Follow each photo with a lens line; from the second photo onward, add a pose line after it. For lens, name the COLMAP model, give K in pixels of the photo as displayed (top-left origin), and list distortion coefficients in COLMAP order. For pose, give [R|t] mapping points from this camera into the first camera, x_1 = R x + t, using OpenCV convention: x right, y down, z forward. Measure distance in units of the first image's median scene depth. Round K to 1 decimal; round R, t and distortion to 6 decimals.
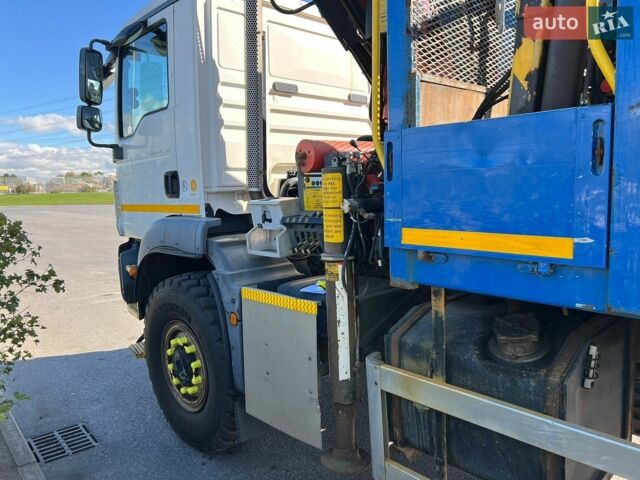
lens RADIAL K [[497.6, 0, 320.0], [0, 497.6, 240.0], [0, 0, 1]] dist [0.060890, -0.066968]
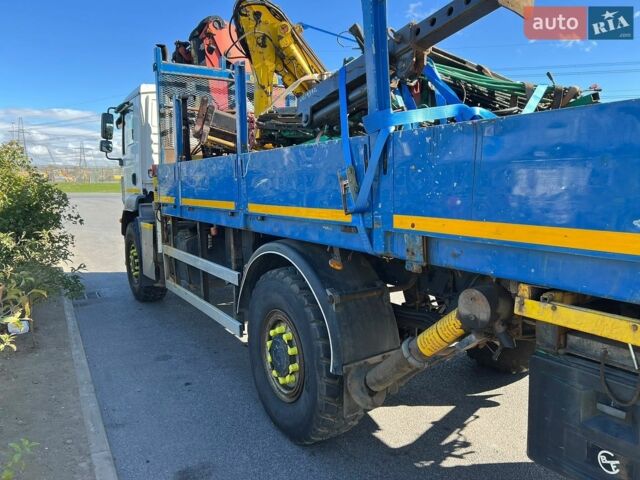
lens RADIAL K [[497.6, 0, 320.0], [0, 497.6, 240.0], [0, 0, 1]] dist [0.060890, -0.066968]
pose [[0.982688, 0.039753, -0.180953, 0.806078], [-0.036271, 0.999088, 0.022514, 0.065993], [0.181683, -0.015561, 0.983234, -0.890175]]
